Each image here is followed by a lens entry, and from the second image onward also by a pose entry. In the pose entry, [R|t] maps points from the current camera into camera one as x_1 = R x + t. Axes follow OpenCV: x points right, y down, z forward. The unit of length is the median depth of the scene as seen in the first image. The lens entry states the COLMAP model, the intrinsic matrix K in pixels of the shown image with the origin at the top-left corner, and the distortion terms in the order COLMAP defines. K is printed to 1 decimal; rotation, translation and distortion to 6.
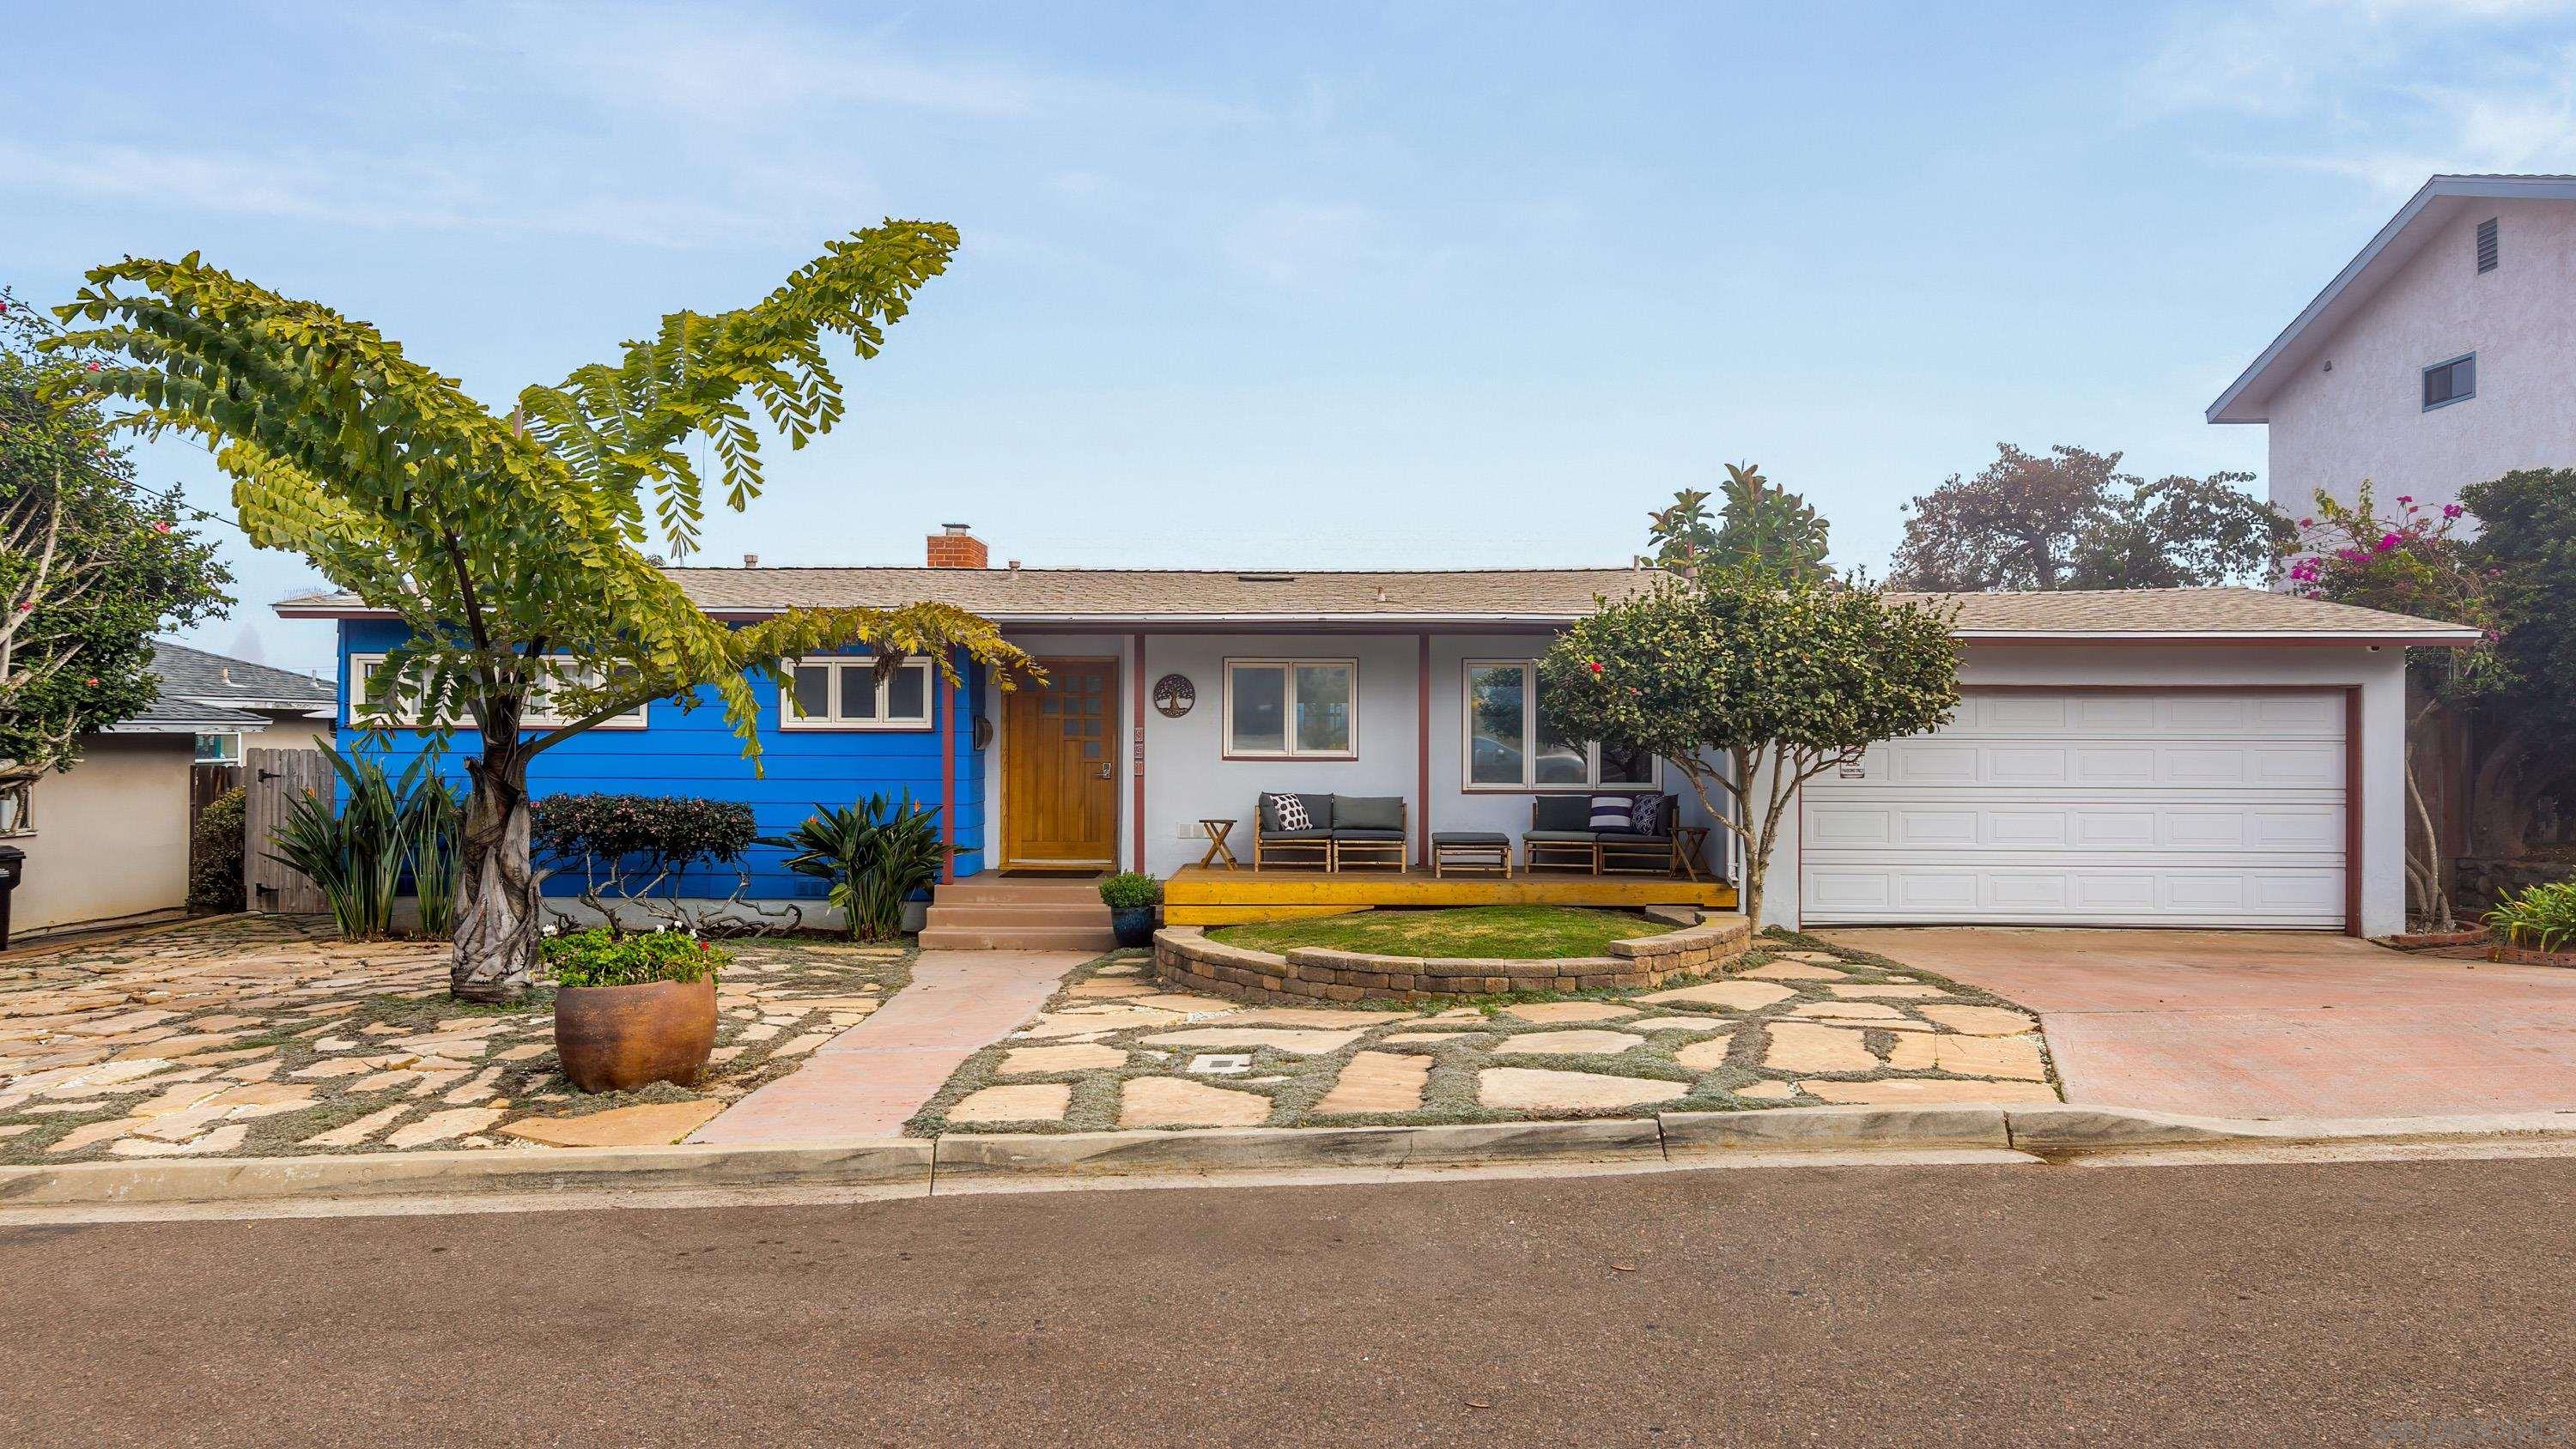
lens RADIAL K [[1756.1, 0, 1302.8], [0, 1756.1, 712.8], [0, 0, 1]] dist [0.001241, 0.001636]
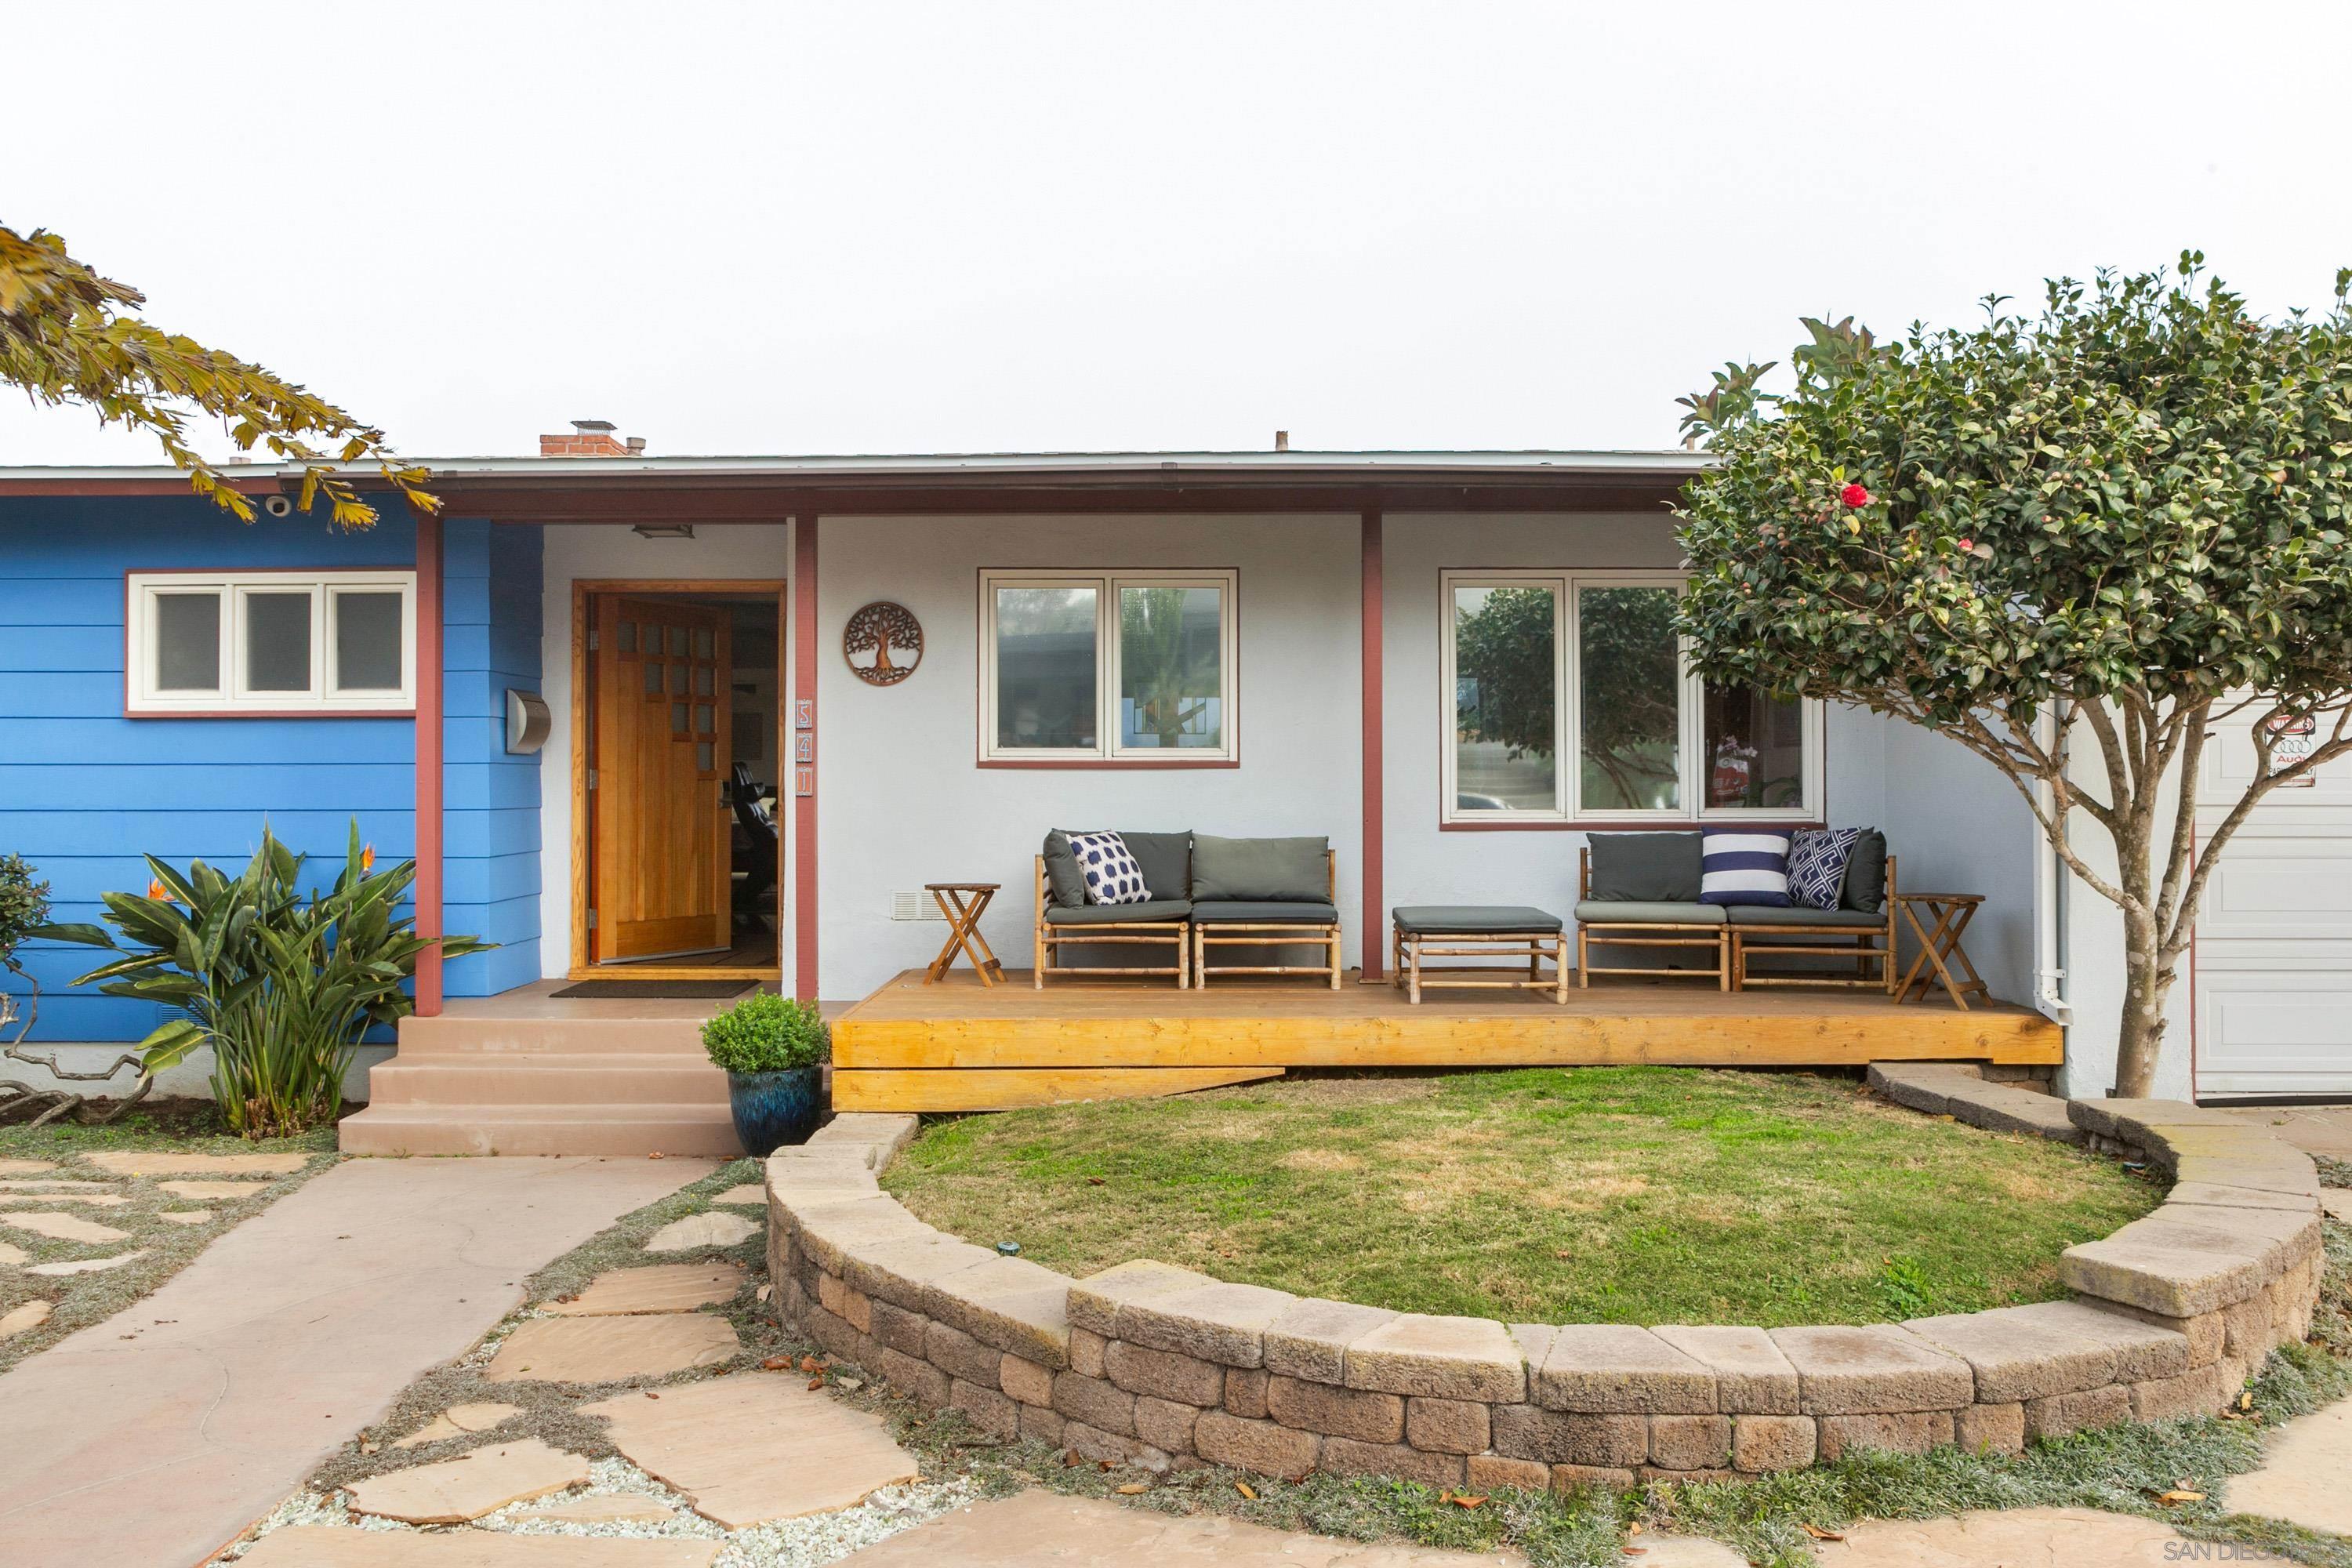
lens RADIAL K [[1967.0, 0, 1145.3], [0, 1967.0, 717.2], [0, 0, 1]] dist [0.000620, -0.000365]
pose [[0.999983, -0.005690, 0.000817, 0.003660], [0.005707, 0.999717, -0.023089, 0.026855], [-0.000685, 0.023094, 0.999733, 0.439854]]
